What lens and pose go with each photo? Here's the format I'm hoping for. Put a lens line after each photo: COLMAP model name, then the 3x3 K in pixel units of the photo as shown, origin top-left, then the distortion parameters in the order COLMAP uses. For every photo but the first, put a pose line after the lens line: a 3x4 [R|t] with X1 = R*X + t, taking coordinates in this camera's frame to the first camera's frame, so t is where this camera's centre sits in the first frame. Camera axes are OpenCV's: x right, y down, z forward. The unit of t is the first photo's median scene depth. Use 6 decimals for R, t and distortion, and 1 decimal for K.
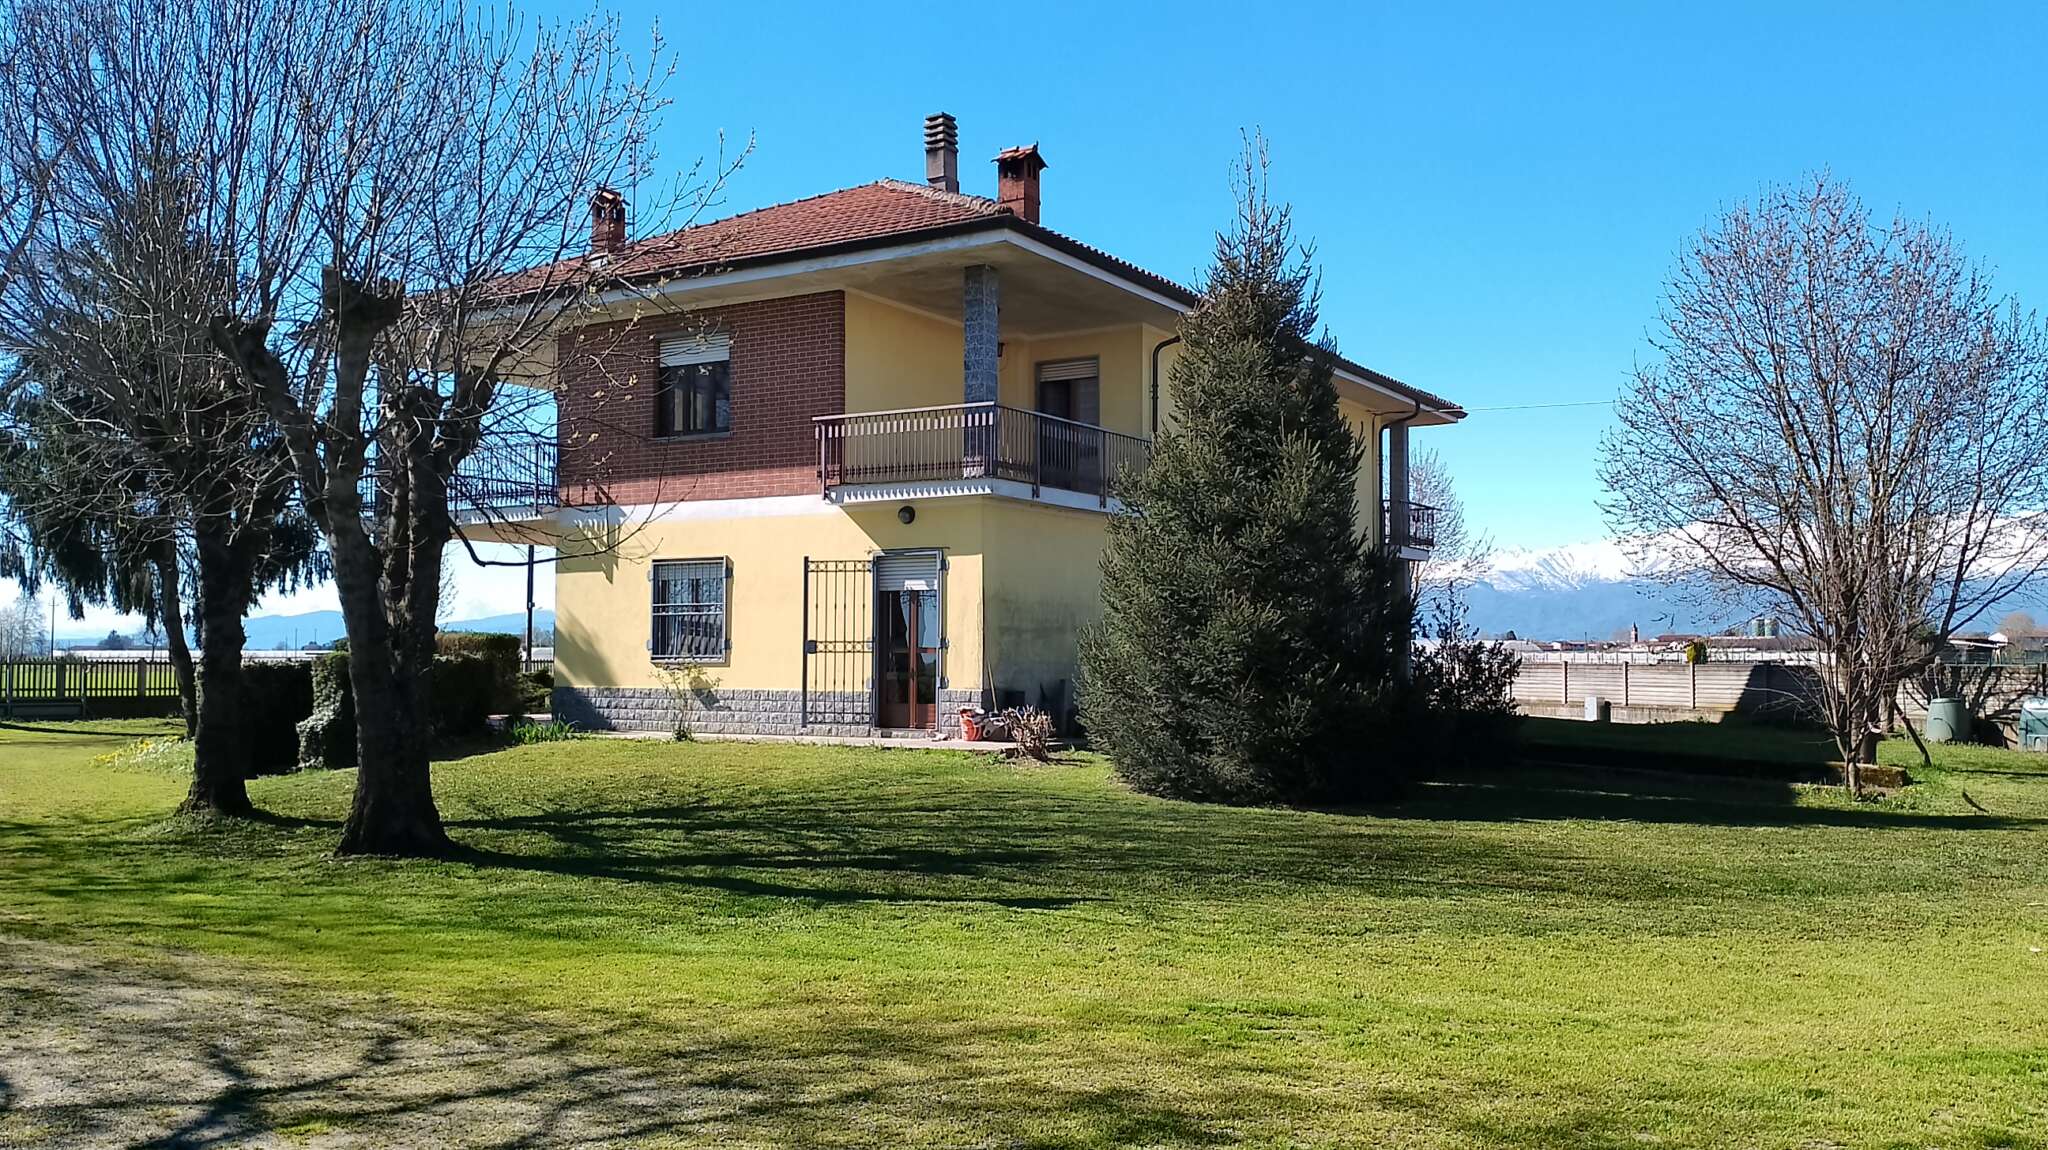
lens RADIAL K [[1651.3, 0, 1024.0], [0, 1651.3, 575.0], [0, 0, 1]] dist [0.064215, -0.161342]
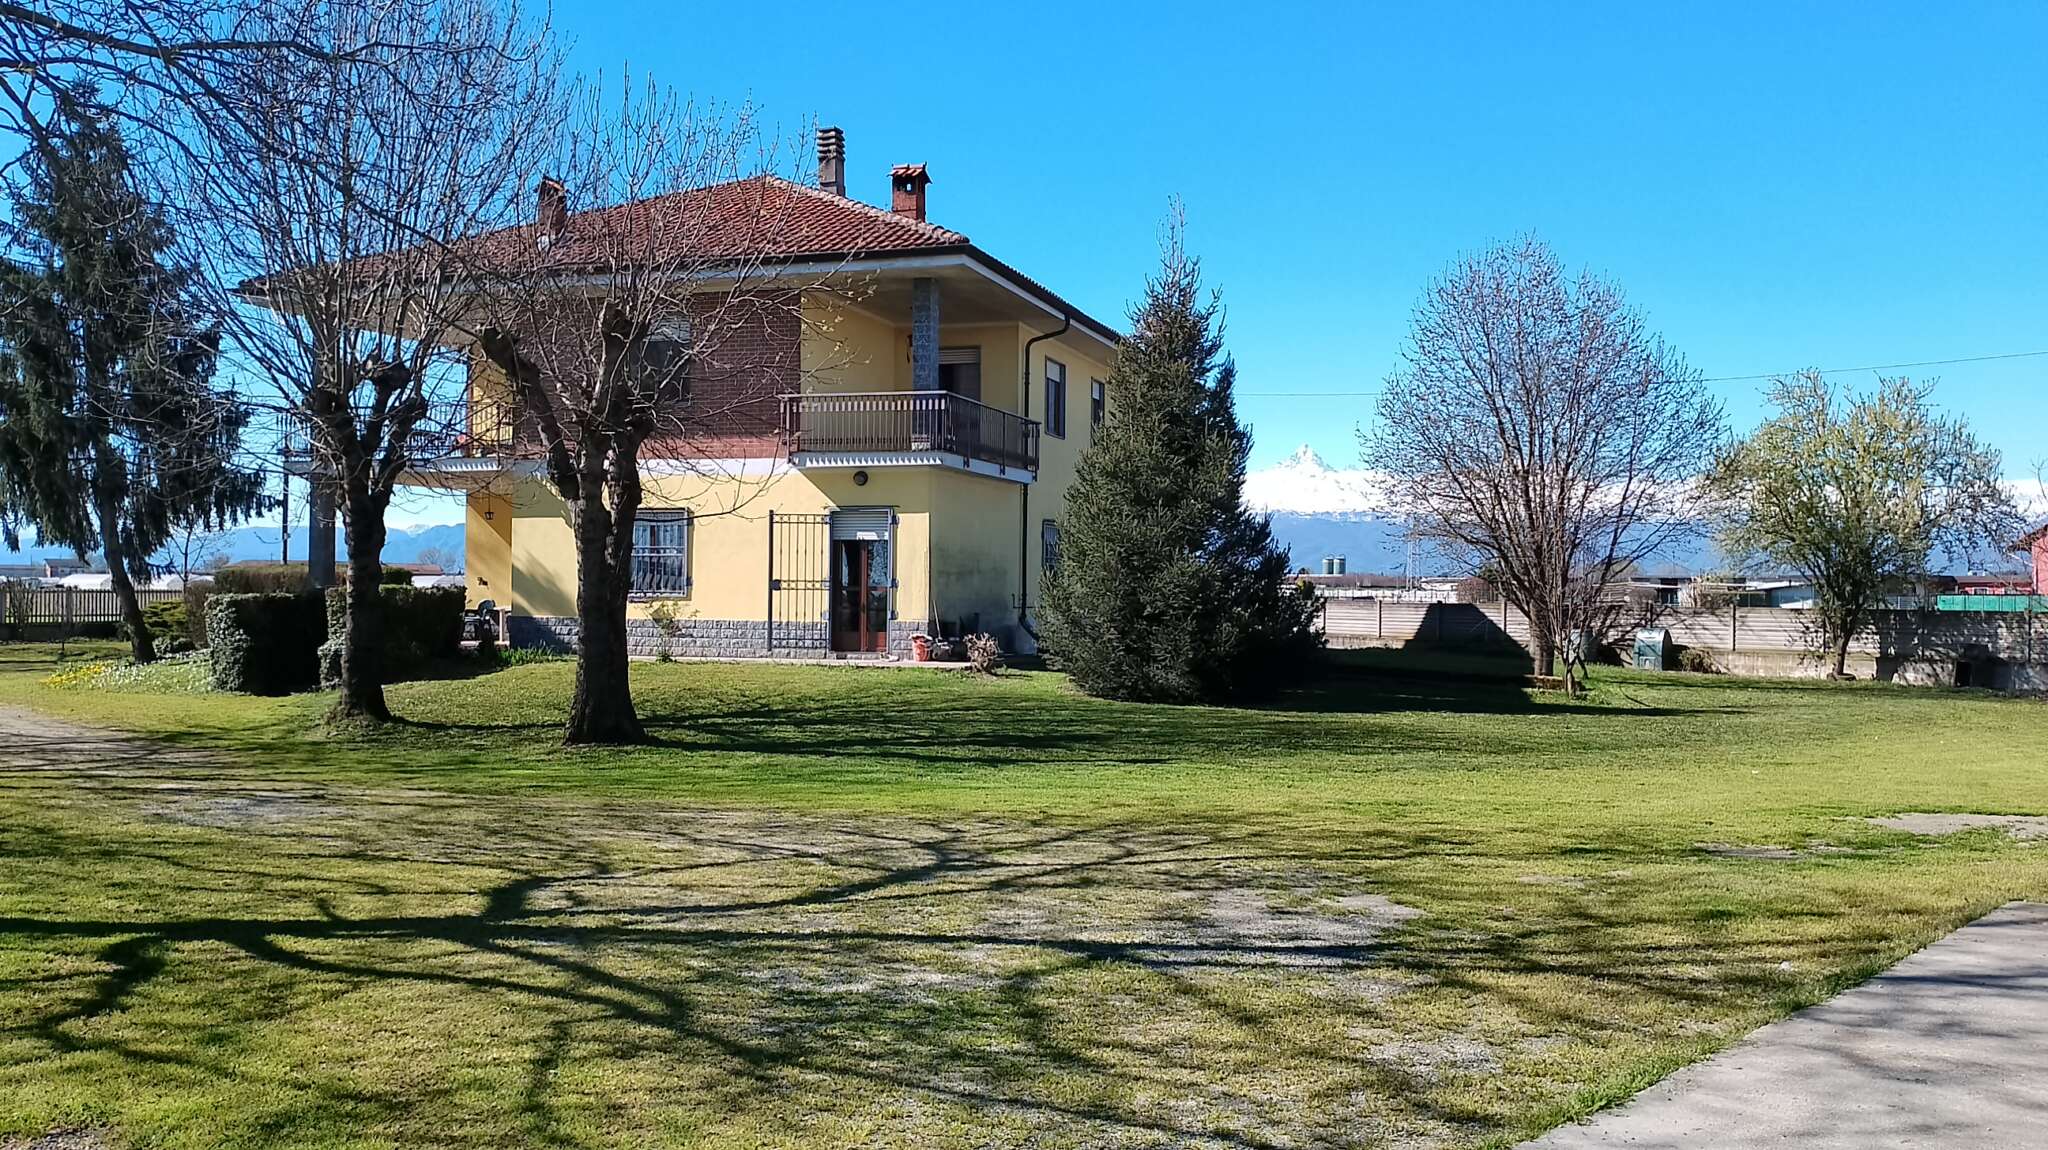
lens RADIAL K [[1651.3, 0, 1024.0], [0, 1651.3, 575.0], [0, 0, 1]] dist [0.064215, -0.161342]
pose [[0.971483, 0.009826, 0.236907, -0.240828], [-0.019469, 0.999073, 0.038399, -0.013948], [-0.236310, -0.041916, 0.970773, -0.221877]]
